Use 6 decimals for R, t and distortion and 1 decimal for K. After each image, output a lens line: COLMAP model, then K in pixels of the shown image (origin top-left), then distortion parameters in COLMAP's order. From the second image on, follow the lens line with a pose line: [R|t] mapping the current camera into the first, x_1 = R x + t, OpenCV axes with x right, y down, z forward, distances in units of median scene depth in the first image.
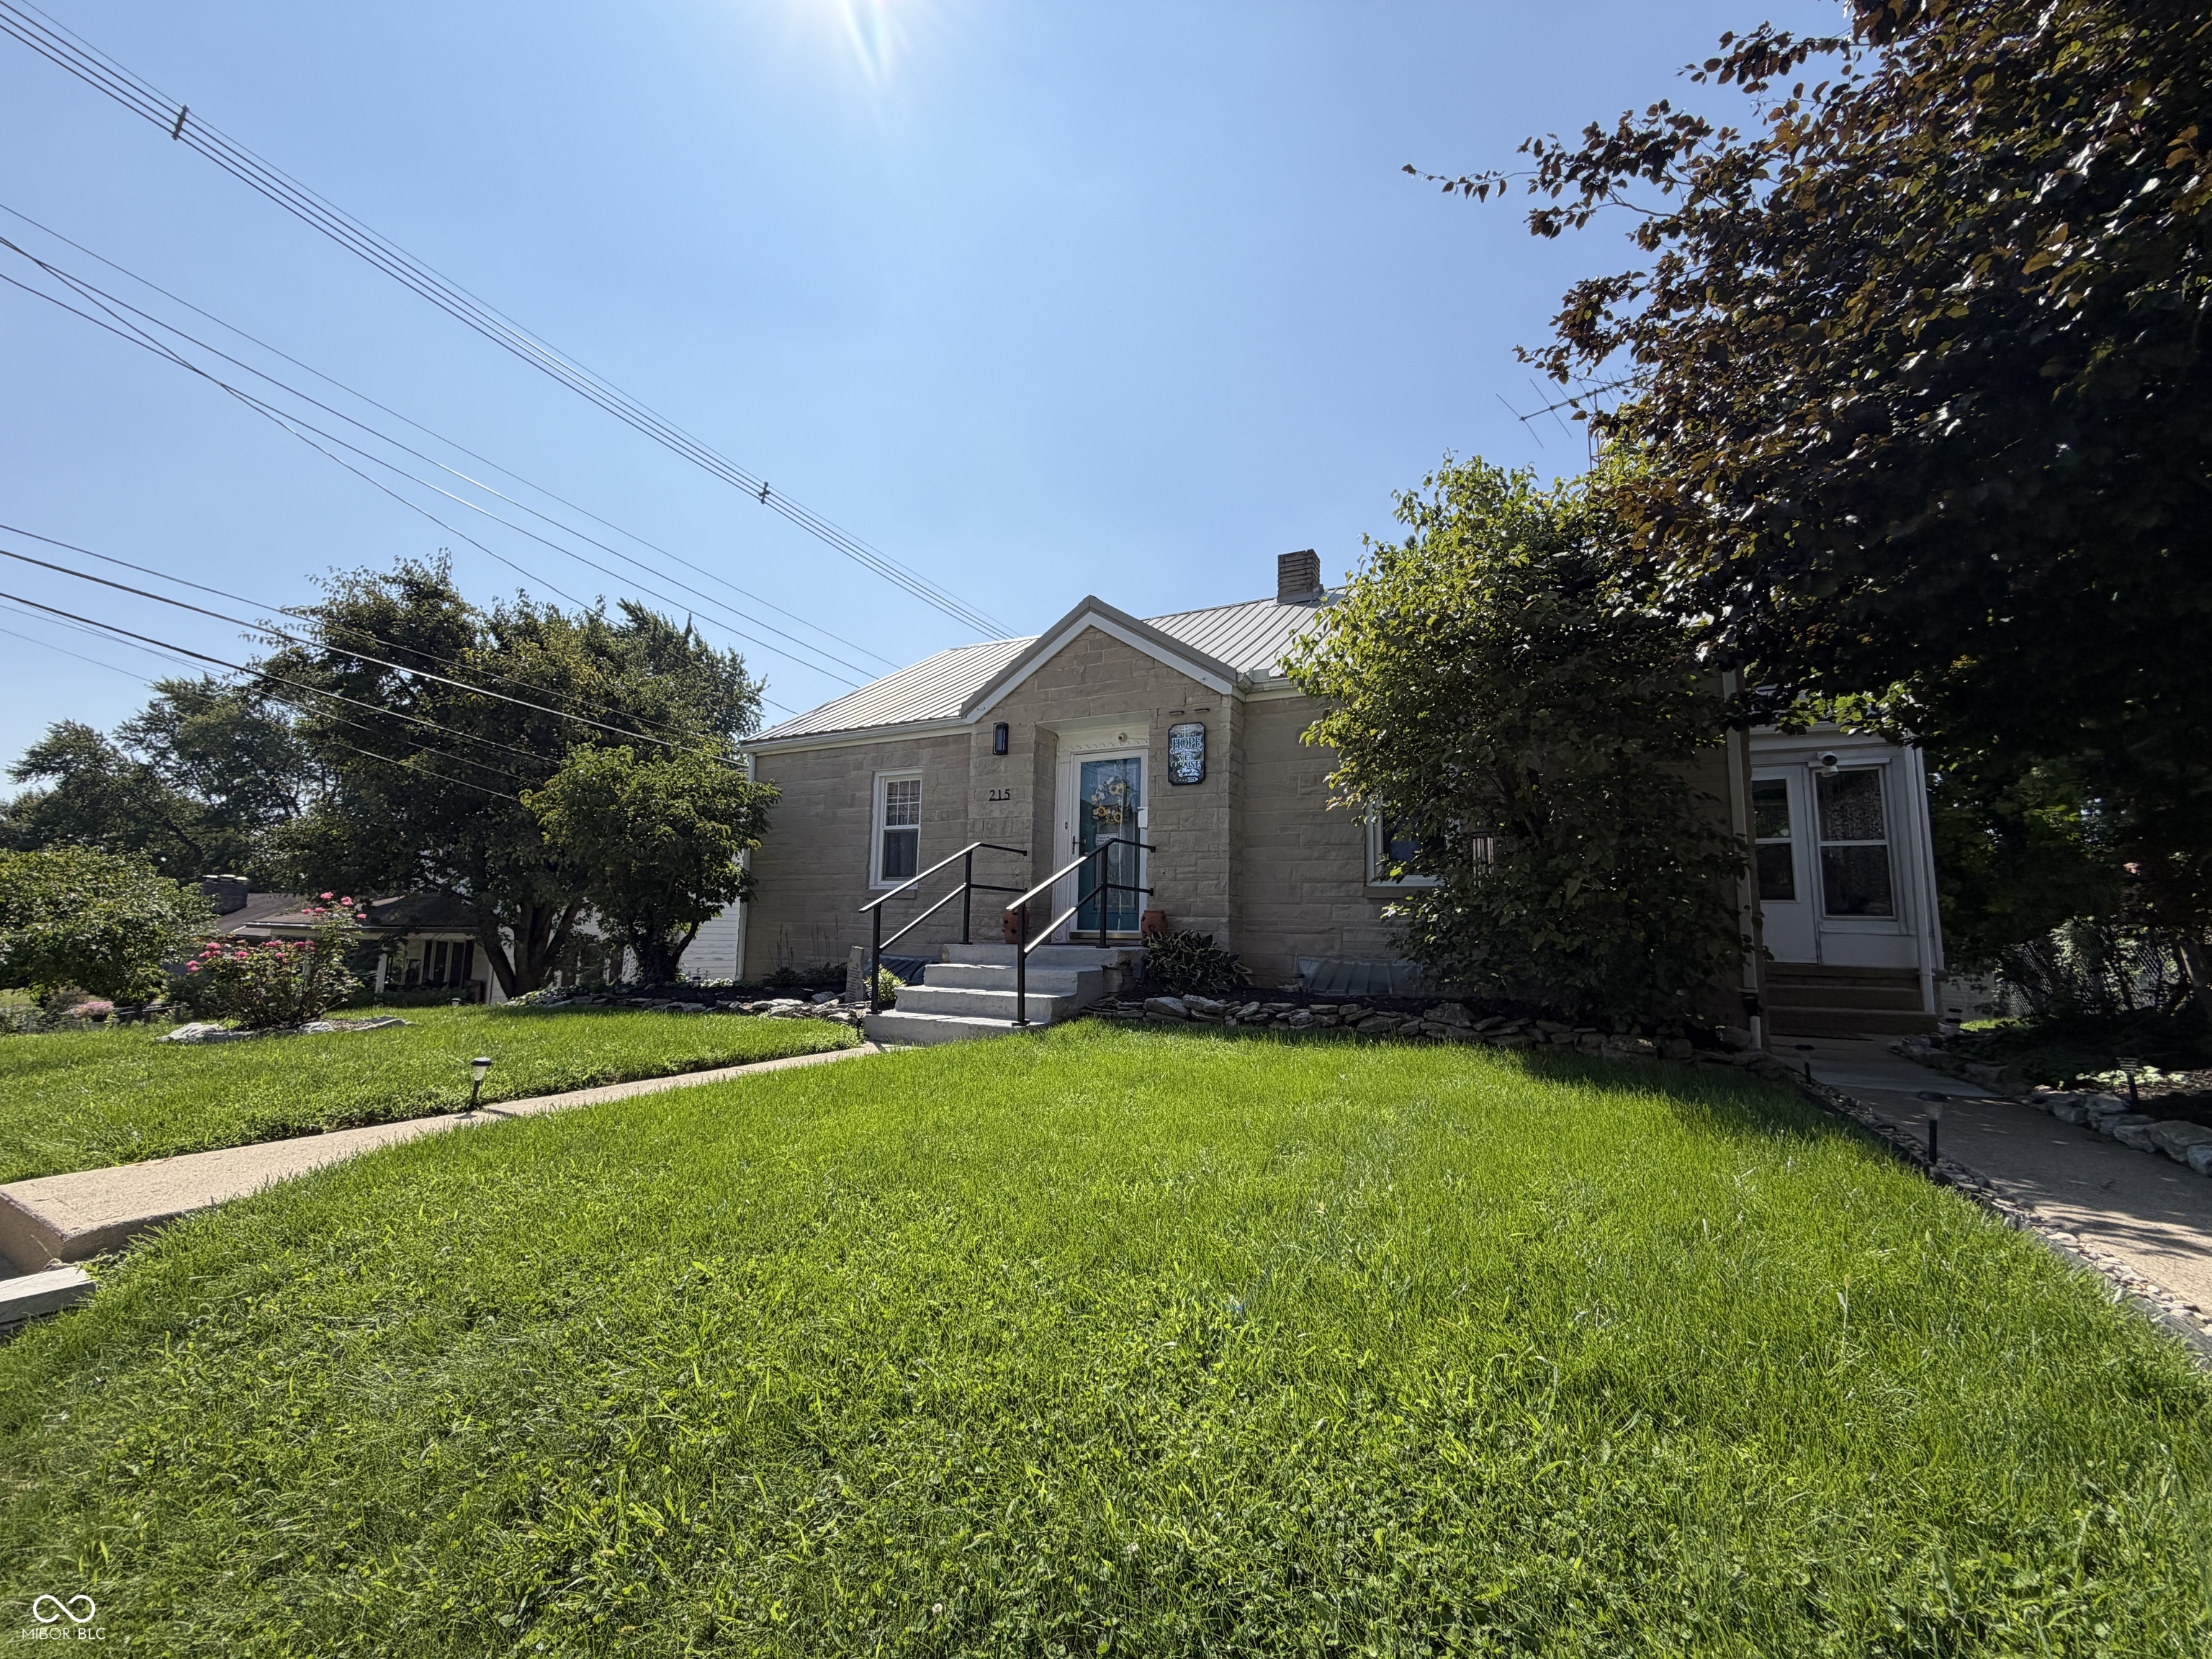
lens RADIAL K [[880.7, 0, 1106.8], [0, 880.7, 825.0], [0, 0, 1]] dist [0.001224, 0.000168]
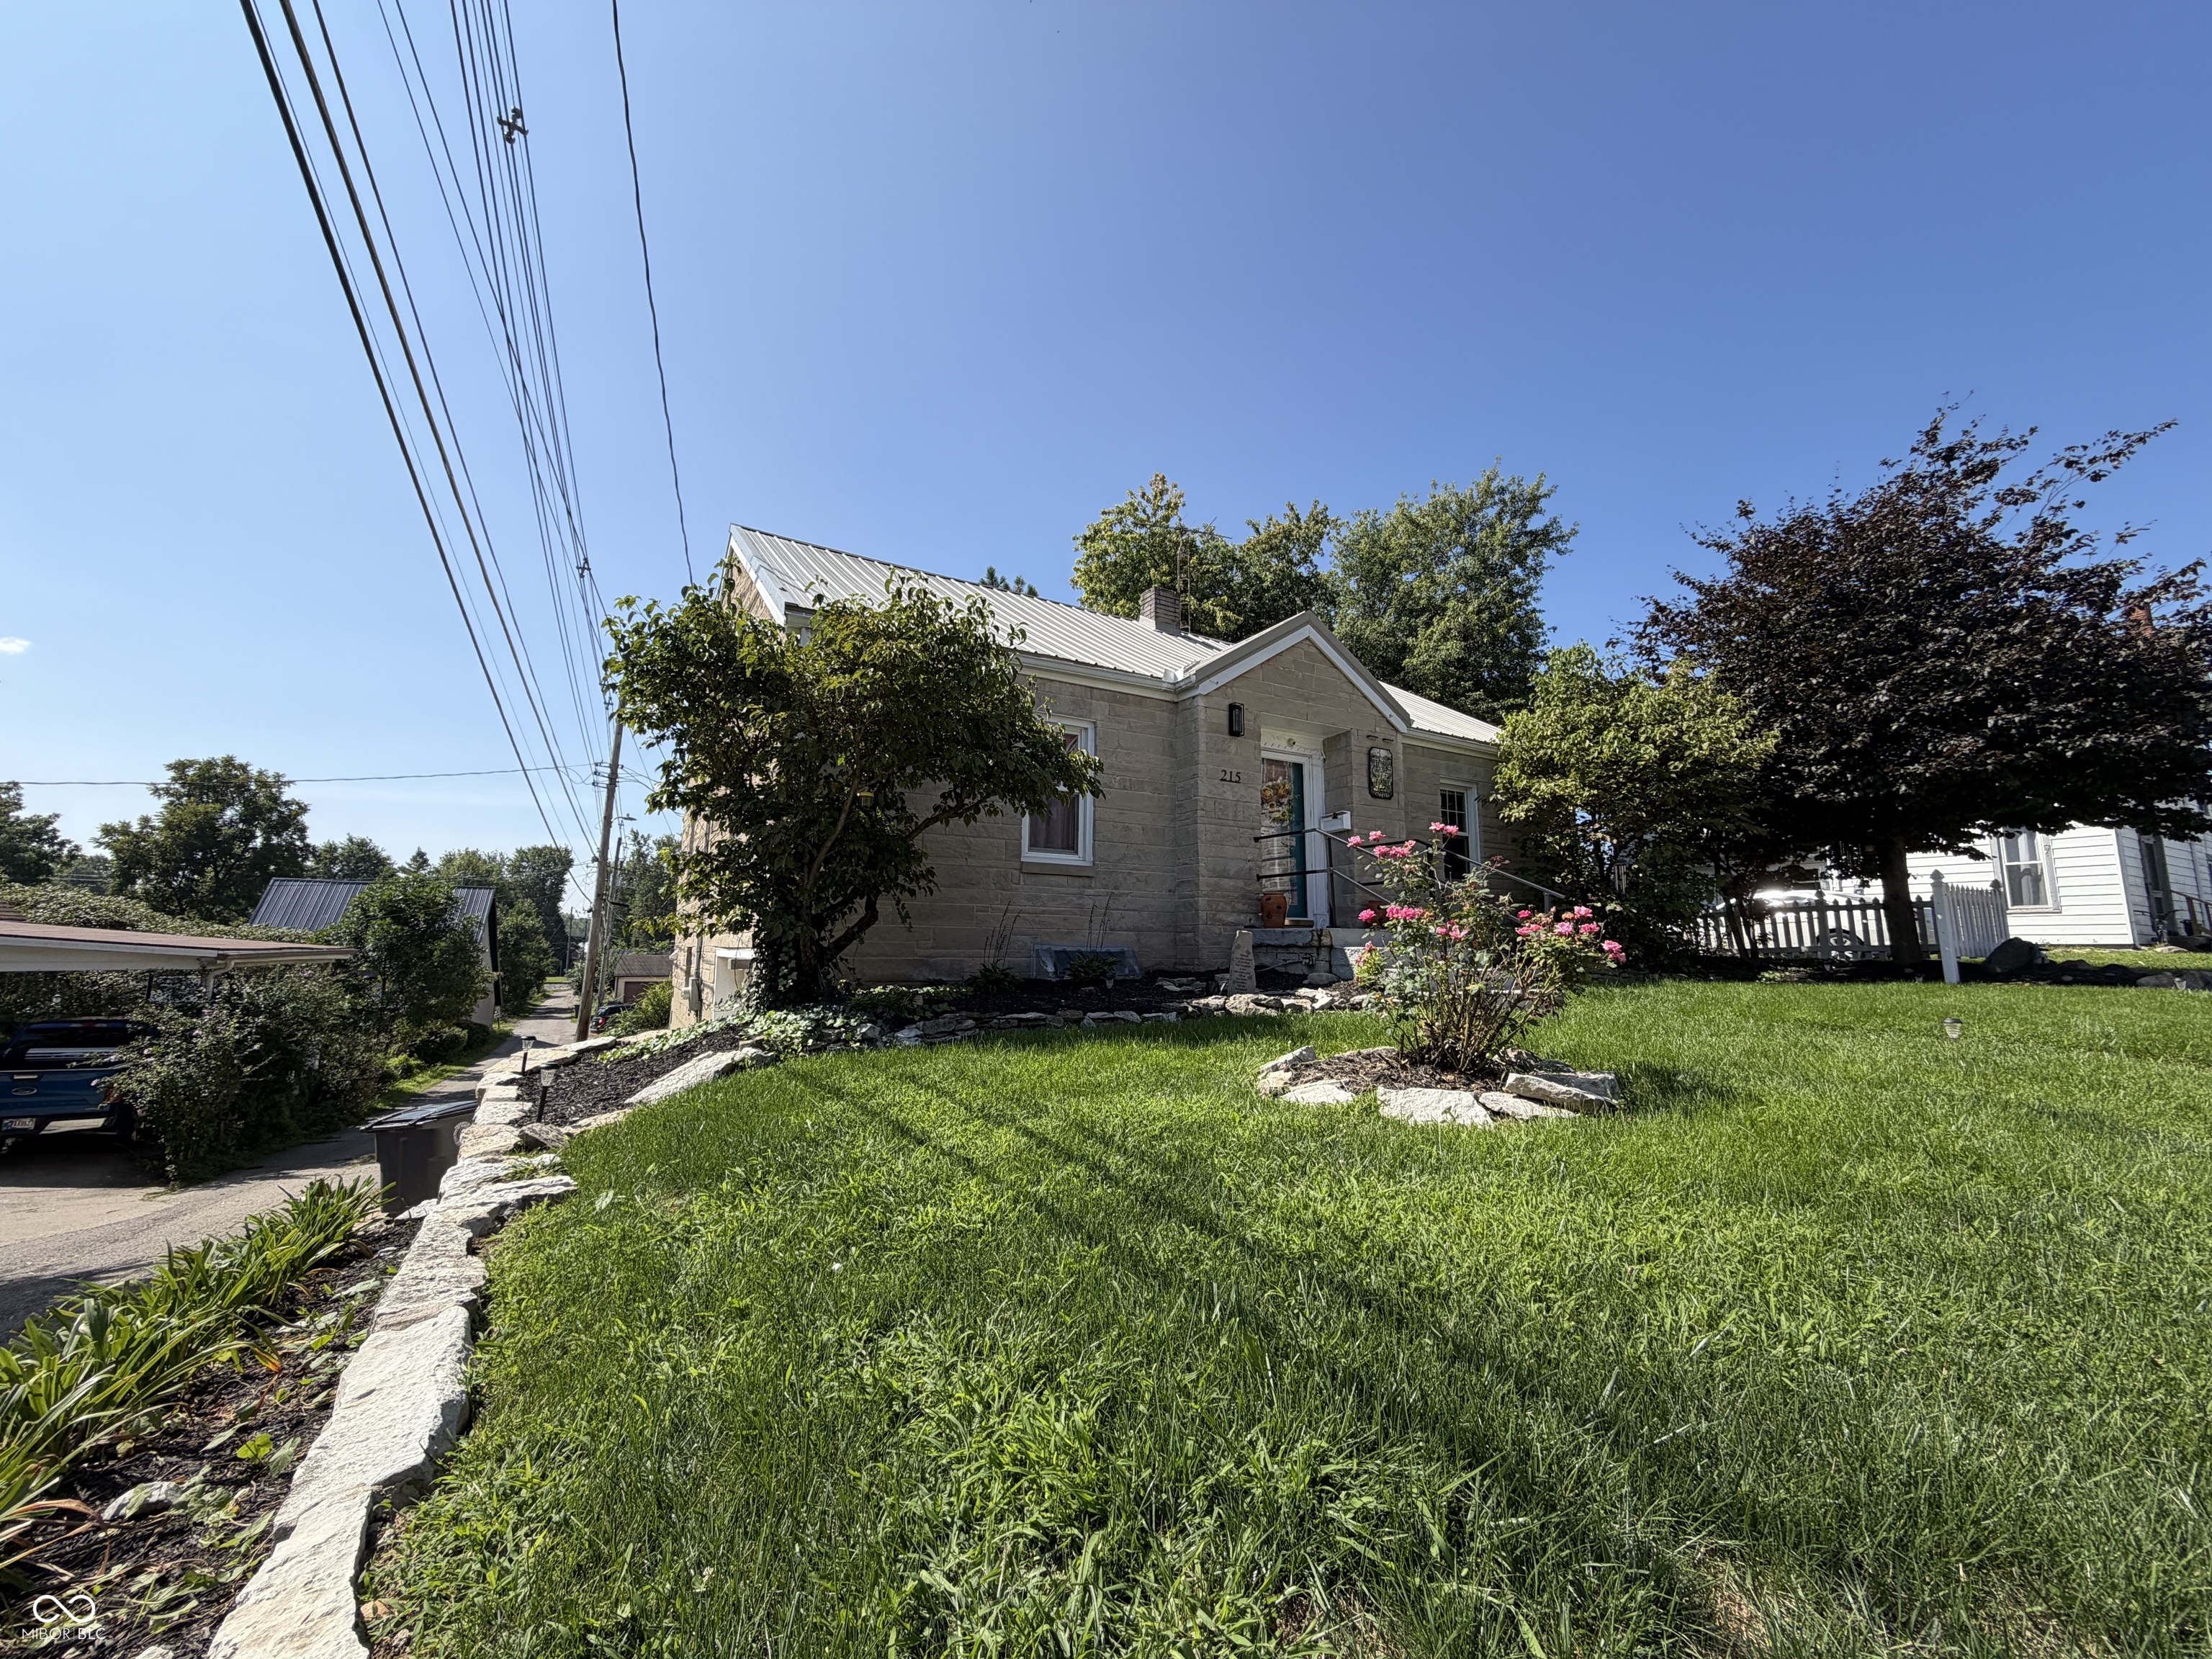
lens RADIAL K [[880.7, 0, 1104.7], [0, 880.7, 835.0], [0, 0, 1]] dist [0.001224, 0.000168]
pose [[0.526786, 0.095775, 0.844585, -1.005987], [-0.101388, 0.993618, -0.049437, 0.092160], [-0.843930, -0.059588, 0.533134, 0.593690]]
